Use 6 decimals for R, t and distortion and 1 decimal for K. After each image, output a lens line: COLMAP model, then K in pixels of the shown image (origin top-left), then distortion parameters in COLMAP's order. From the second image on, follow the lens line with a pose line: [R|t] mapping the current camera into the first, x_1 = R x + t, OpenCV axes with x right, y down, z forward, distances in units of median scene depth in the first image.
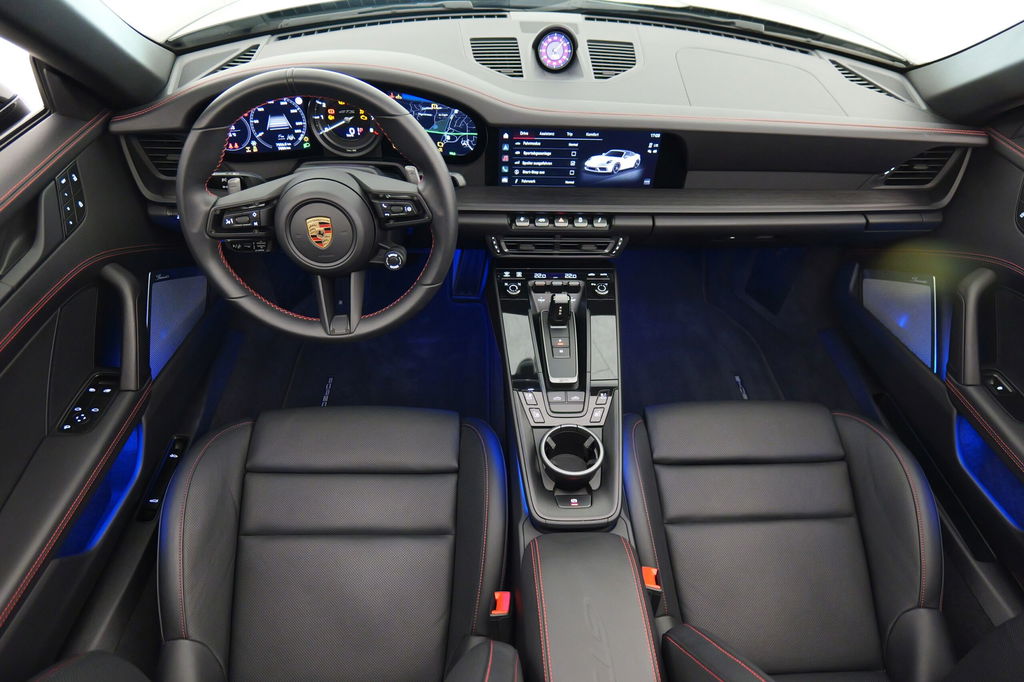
lens RADIAL K [[611.1, 0, 512.0], [0, 611.1, 341.0], [0, 0, 1]] dist [-0.048919, 0.041764]
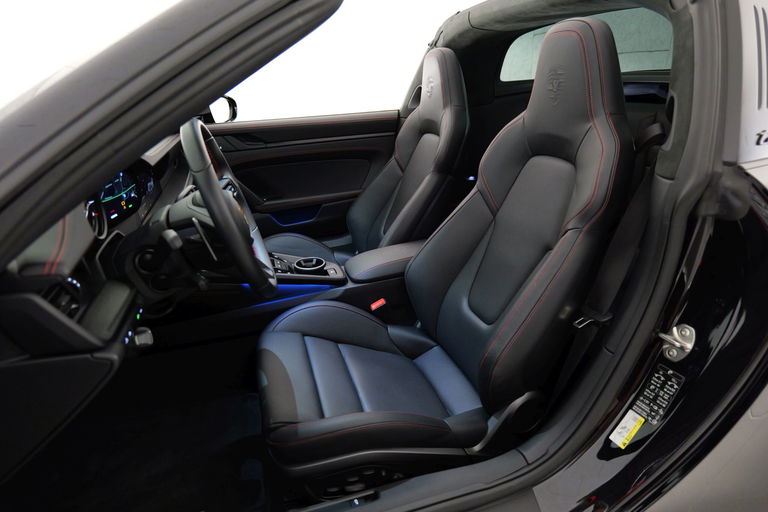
lens RADIAL K [[458.3, 0, 384.0], [0, 458.3, 256.0], [0, 0, 1]] dist [-0.048919, 0.041764]
pose [[-0.255658, -0.376327, 0.890515, -1.205754], [0.689739, 0.574440, 0.440772, -0.305518], [-0.677422, 0.726909, 0.112708, 0.596547]]
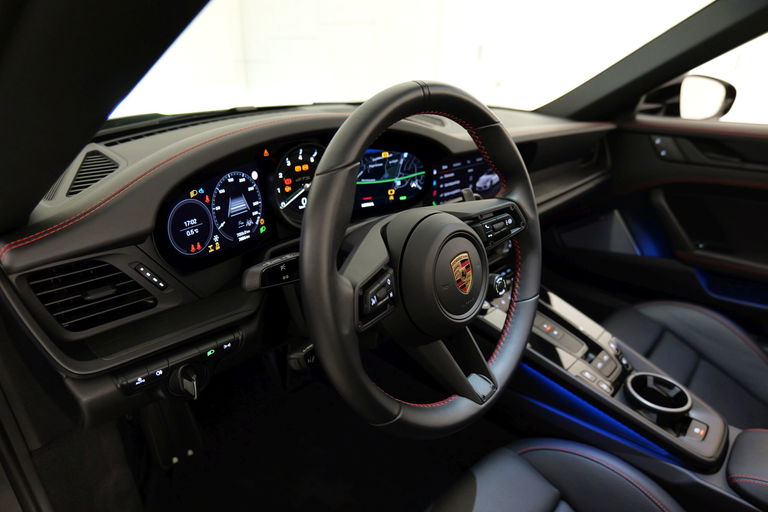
lens RADIAL K [[458.3, 0, 384.0], [0, 458.3, 256.0], [0, 0, 1]] dist [-0.048919, 0.041764]
pose [[0.718749, -0.287983, 0.632823, -0.636176], [0.473842, 0.868965, -0.142735, -0.135245], [-0.508796, 0.402449, 0.761027, 0.490334]]
